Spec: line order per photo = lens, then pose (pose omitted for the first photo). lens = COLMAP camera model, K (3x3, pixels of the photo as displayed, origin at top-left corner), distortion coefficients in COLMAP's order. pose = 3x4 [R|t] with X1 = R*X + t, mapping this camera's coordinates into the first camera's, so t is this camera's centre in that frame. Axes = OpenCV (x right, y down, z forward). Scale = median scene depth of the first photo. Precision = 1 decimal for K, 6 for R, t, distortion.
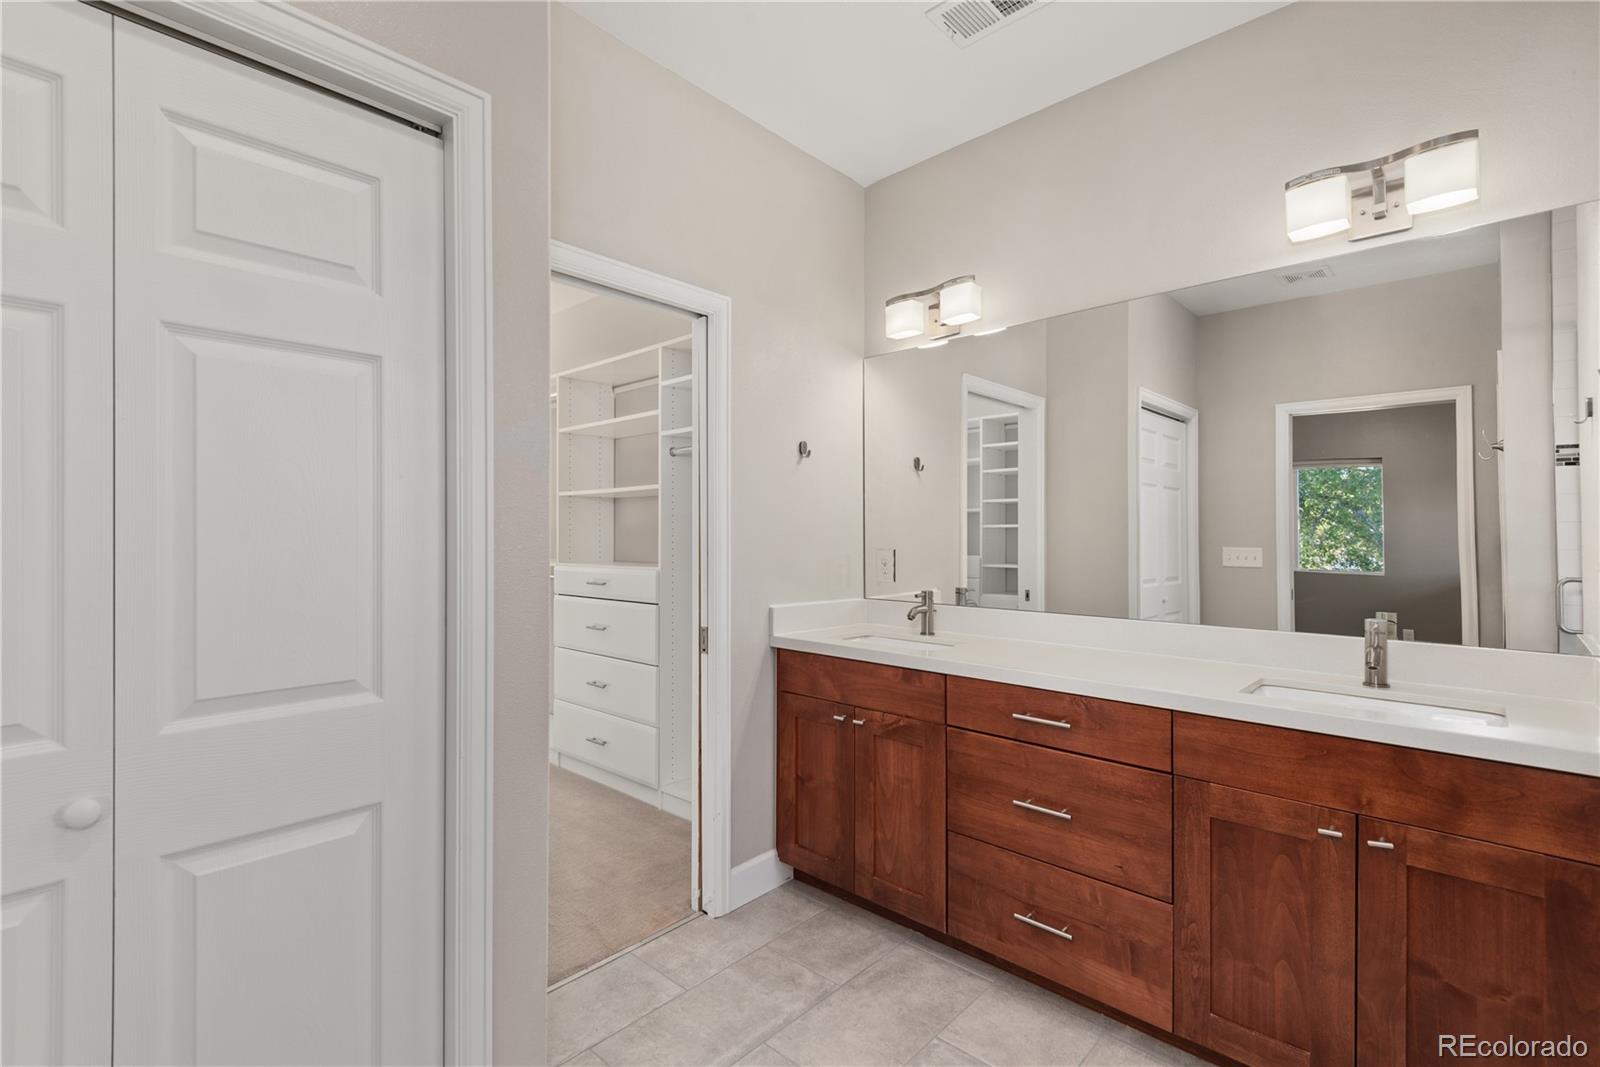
lens RADIAL K [[724.1, 0, 798.2], [0, 724.1, 532.1], [0, 0, 1]] dist [0.014909, -0.009709]
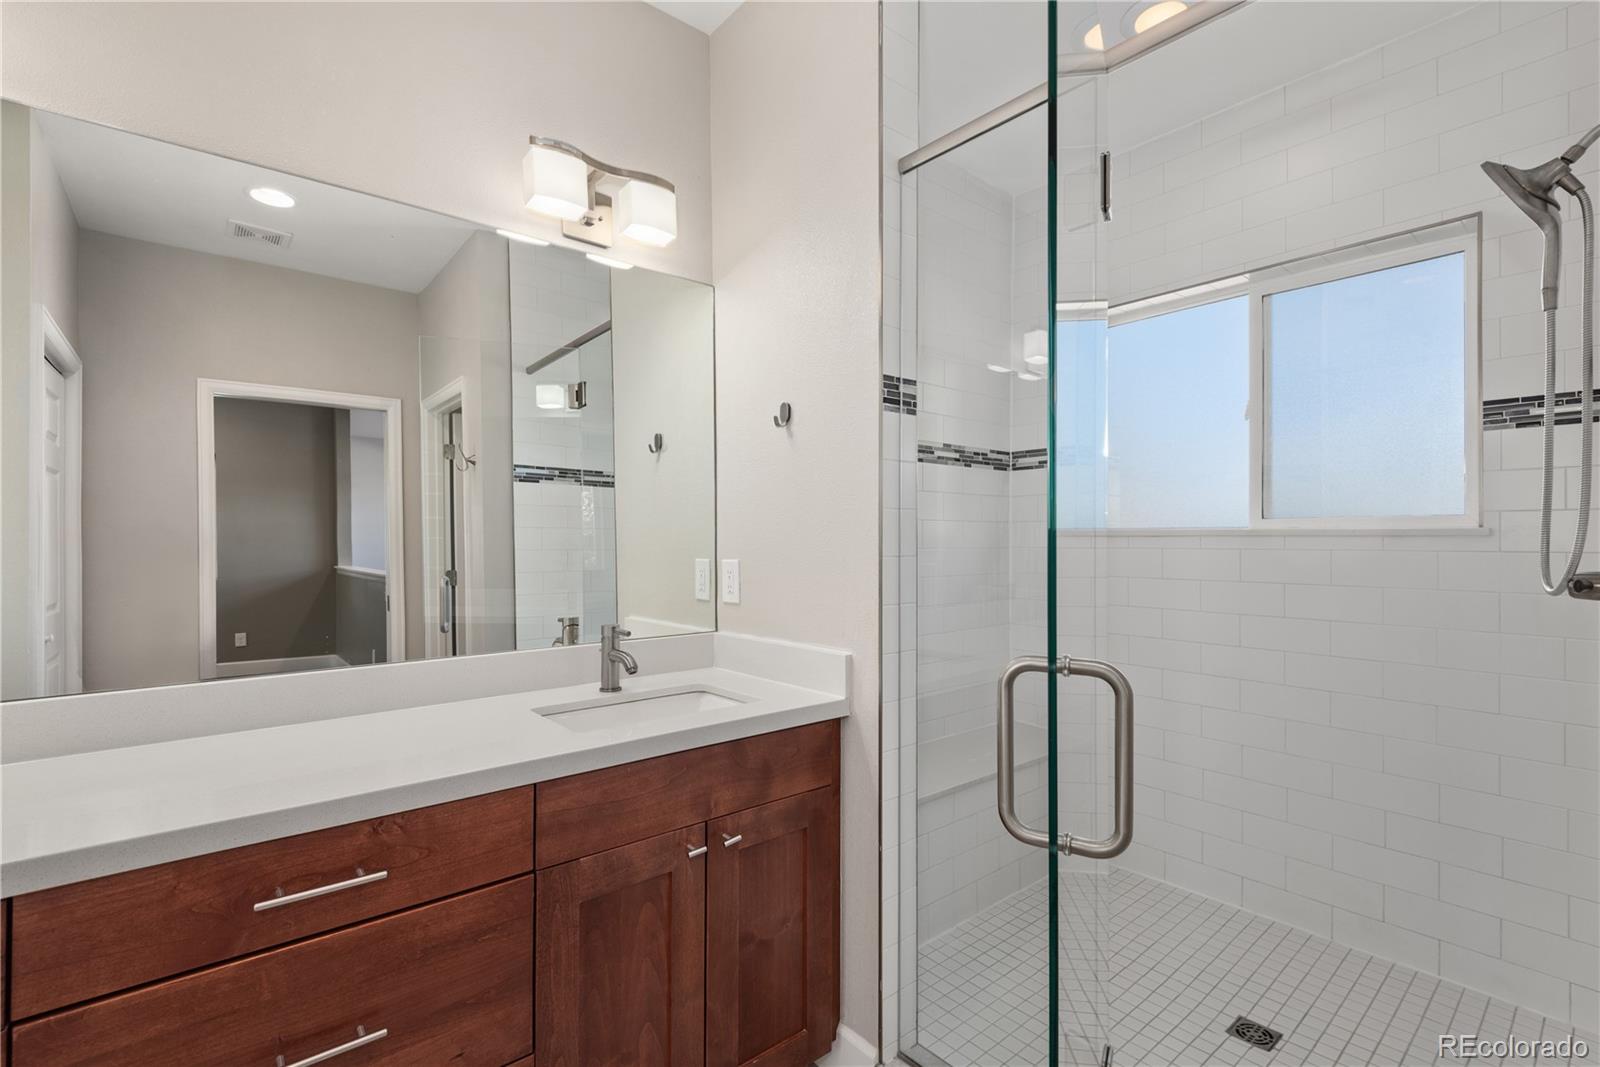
lens RADIAL K [[724.1, 0, 798.0], [0, 724.1, 530.2], [0, 0, 1]] dist [0.014909, -0.009709]
pose [[0.122976, 0.007494, 0.992381, -0.177603], [-0.000011, 0.999971, -0.007550, -0.000367], [-0.992410, 0.000918, 0.122973, 0.674277]]
